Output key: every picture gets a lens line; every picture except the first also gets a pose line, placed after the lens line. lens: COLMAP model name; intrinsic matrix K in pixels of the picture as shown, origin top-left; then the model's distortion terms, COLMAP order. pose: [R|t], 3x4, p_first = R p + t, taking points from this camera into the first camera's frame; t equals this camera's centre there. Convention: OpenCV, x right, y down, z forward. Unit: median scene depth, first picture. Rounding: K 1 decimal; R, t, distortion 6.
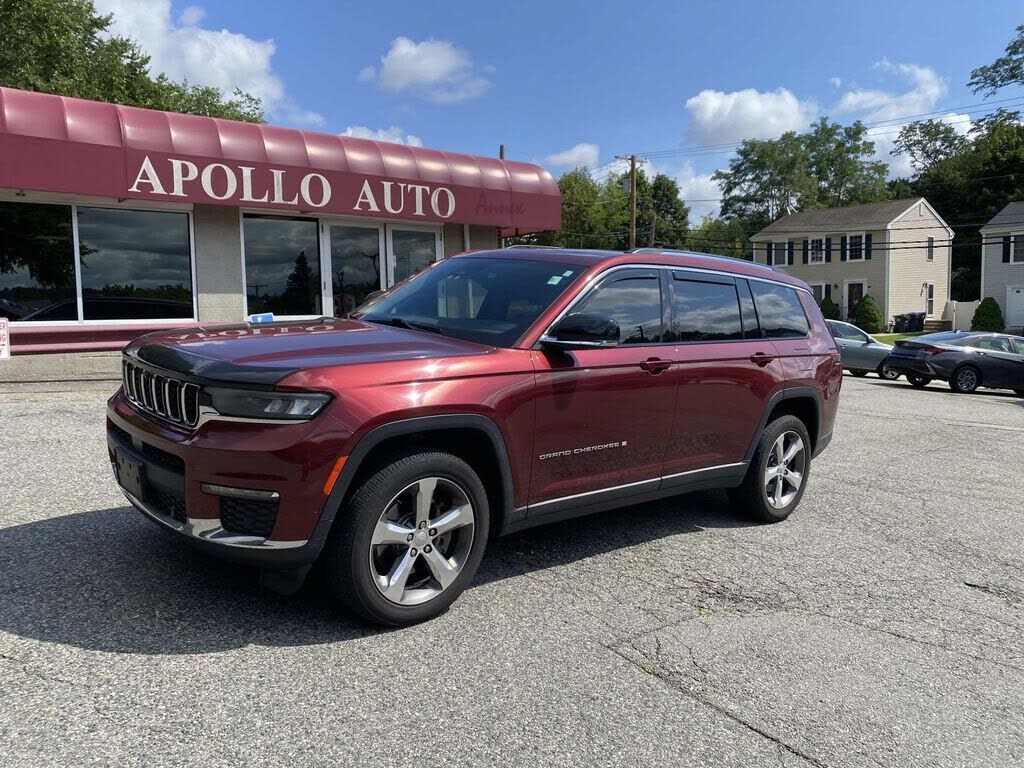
lens RADIAL K [[784.6, 0, 503.3], [0, 784.6, 383.7], [0, 0, 1]] dist [0.011136, -0.010022]
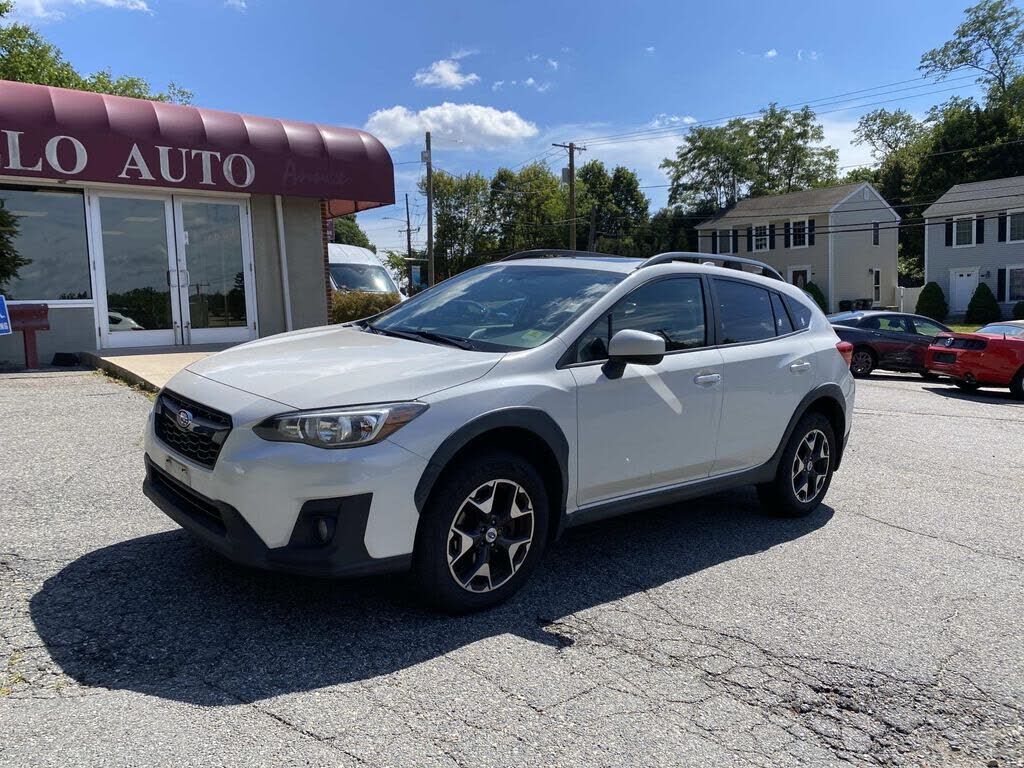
lens RADIAL K [[784.6, 0, 499.1], [0, 784.6, 382.3], [0, 0, 1]] dist [0.011136, -0.010022]
pose [[0.999657, -0.019792, 0.017129, 0.100659], [0.019786, 0.999804, 0.000559, 0.006809], [-0.017137, -0.000219, 0.999853, 0.054963]]
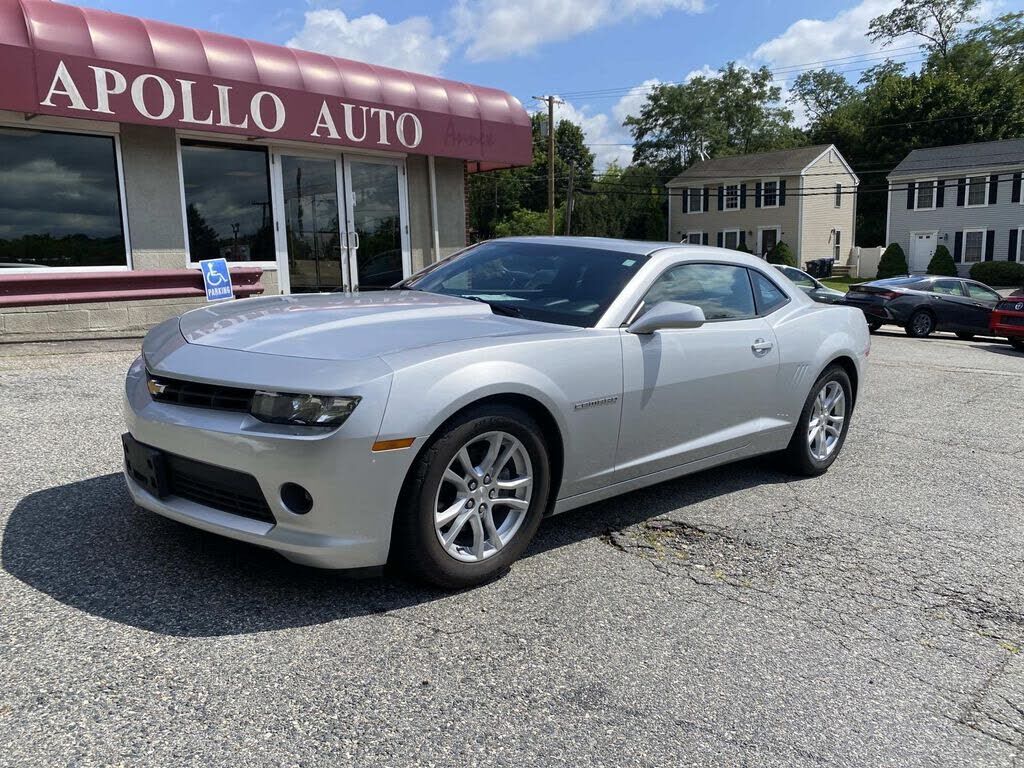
lens RADIAL K [[784.6, 0, 497.4], [0, 784.6, 385.5], [0, 0, 1]] dist [0.011136, -0.010022]
pose [[0.992380, -0.026064, 0.120427, -0.047085], [0.018154, 0.997633, 0.066325, -0.001865], [-0.121871, -0.063634, 0.990504, 0.052214]]
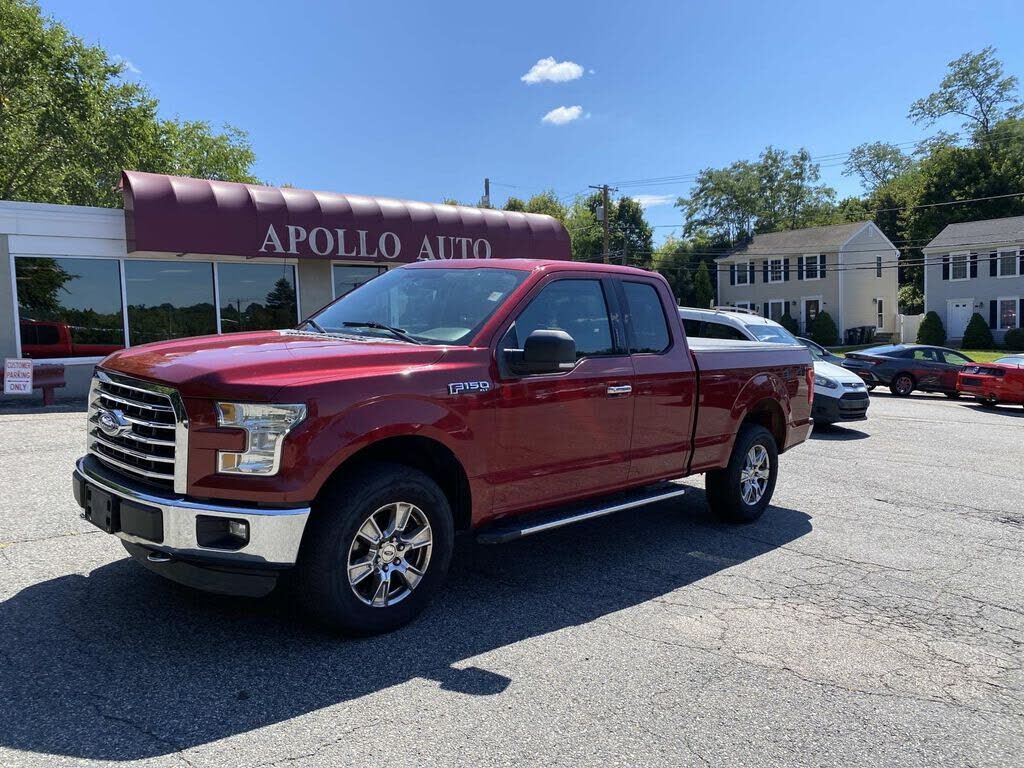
lens RADIAL K [[784.6, 0, 498.1], [0, 784.6, 386.5], [0, 0, 1]] dist [0.011136, -0.010022]
pose [[0.999105, -0.020311, 0.037096, -0.052460], [0.021001, 0.999612, -0.018304, 0.004532], [-0.036710, 0.019066, 0.999144, -0.123795]]
